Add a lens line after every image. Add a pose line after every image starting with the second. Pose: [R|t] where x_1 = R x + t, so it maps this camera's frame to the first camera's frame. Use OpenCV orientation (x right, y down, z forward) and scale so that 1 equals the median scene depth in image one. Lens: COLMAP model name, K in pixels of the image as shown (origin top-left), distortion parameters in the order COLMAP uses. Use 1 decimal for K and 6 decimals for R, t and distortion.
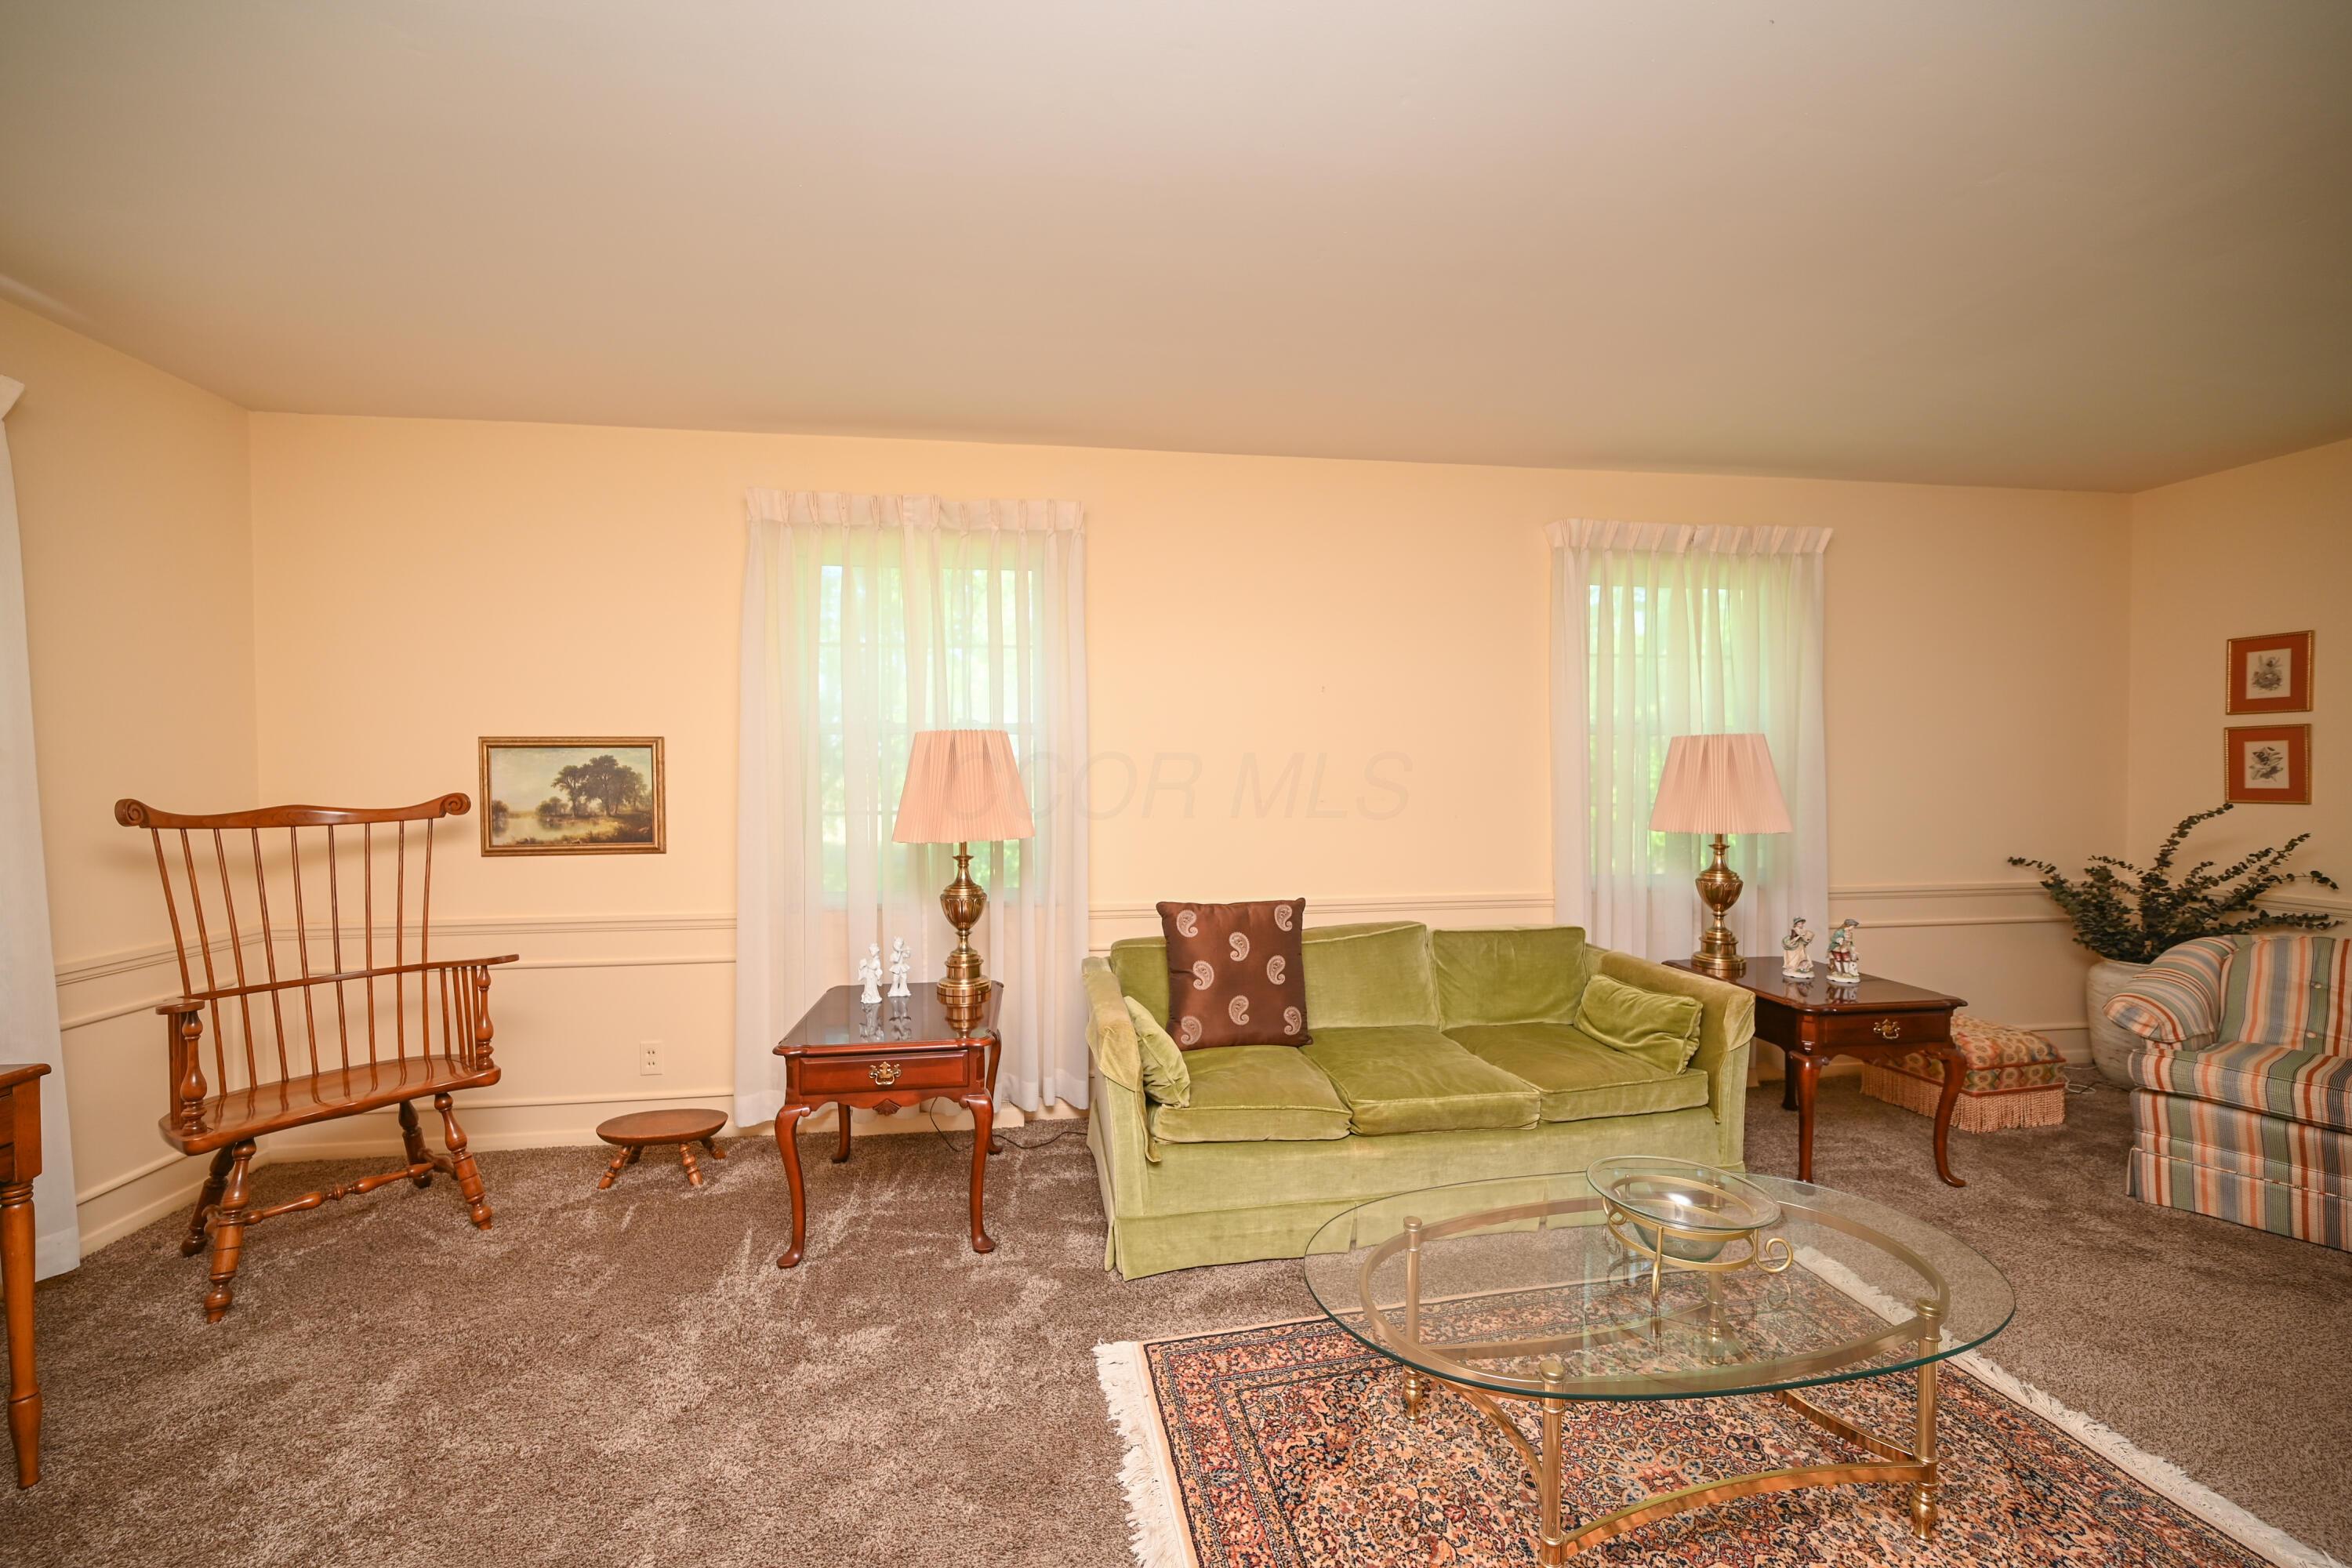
lens RADIAL K [[893.4, 0, 1172.0], [0, 893.4, 816.1], [0, 0, 1]] dist [-0.023608, 0.000016]
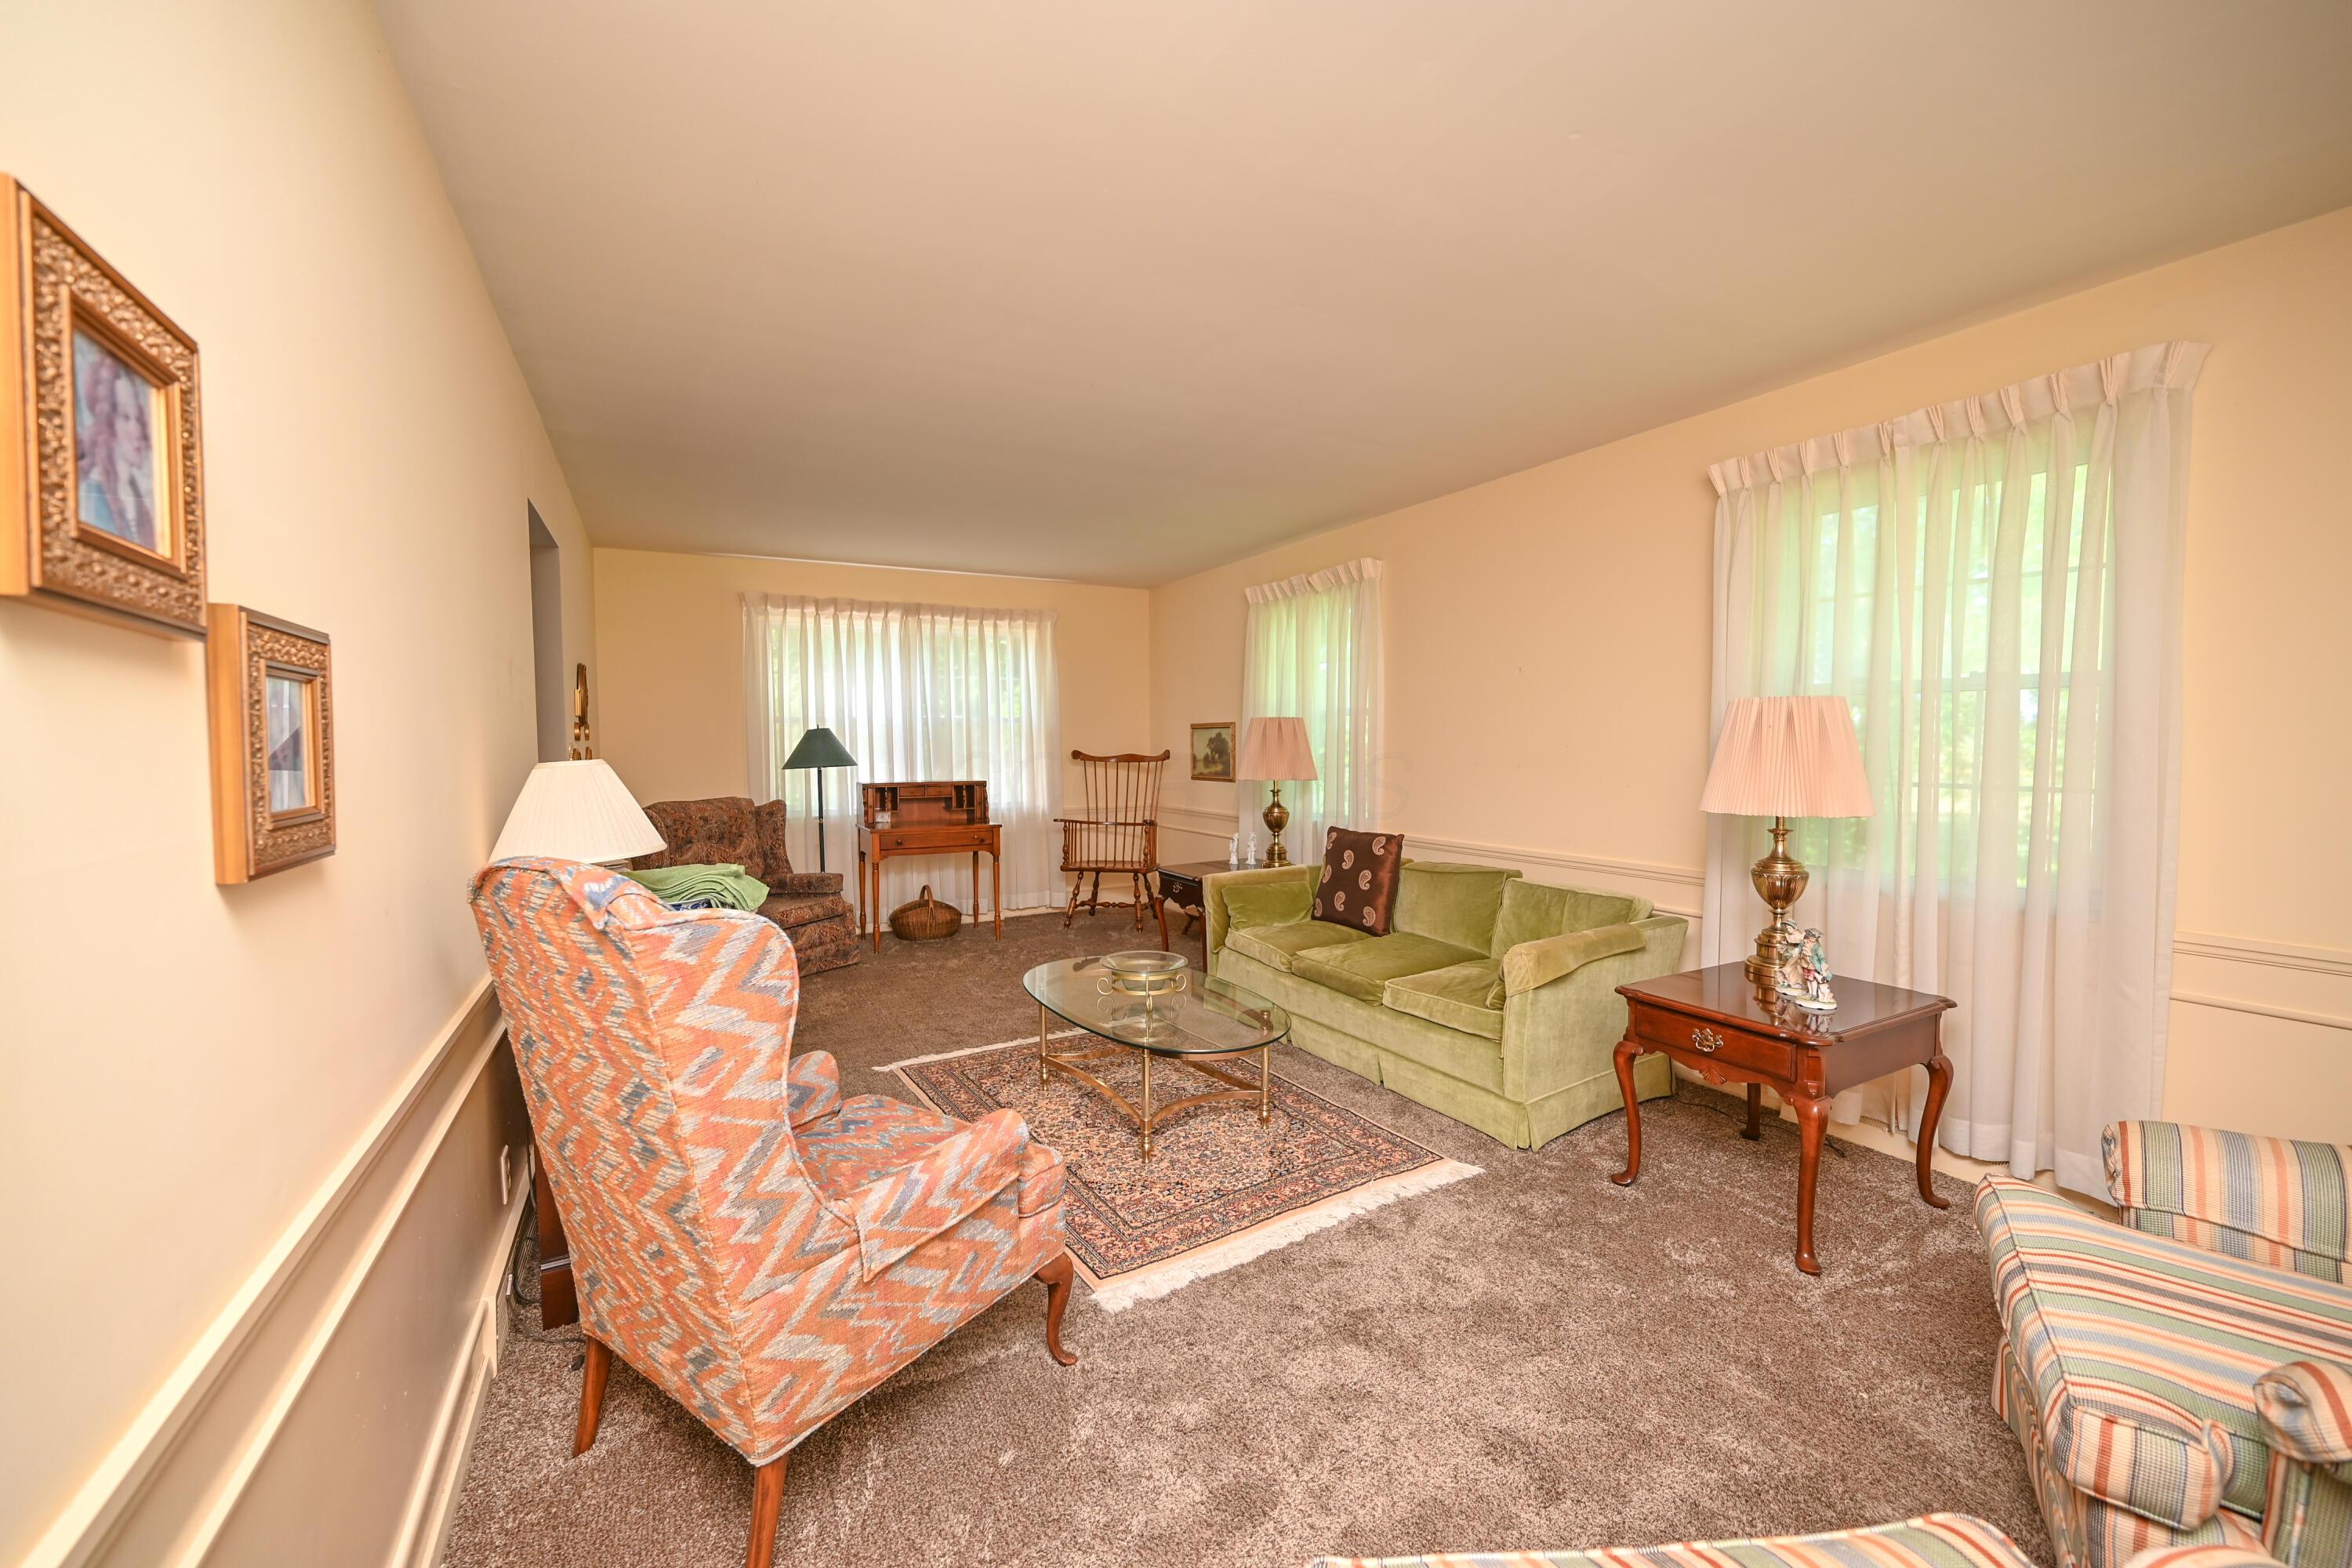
lens RADIAL K [[920.9, 0, 1176.0], [0, 920.9, 784.0], [0, 0, 1]] dist [-0.000368, -0.000027]
pose [[0.365441, 0.045299, -0.929732, 1.253883], [-0.044429, 0.998526, 0.031187, -0.012632], [0.929774, 0.029910, 0.366915, 0.154875]]
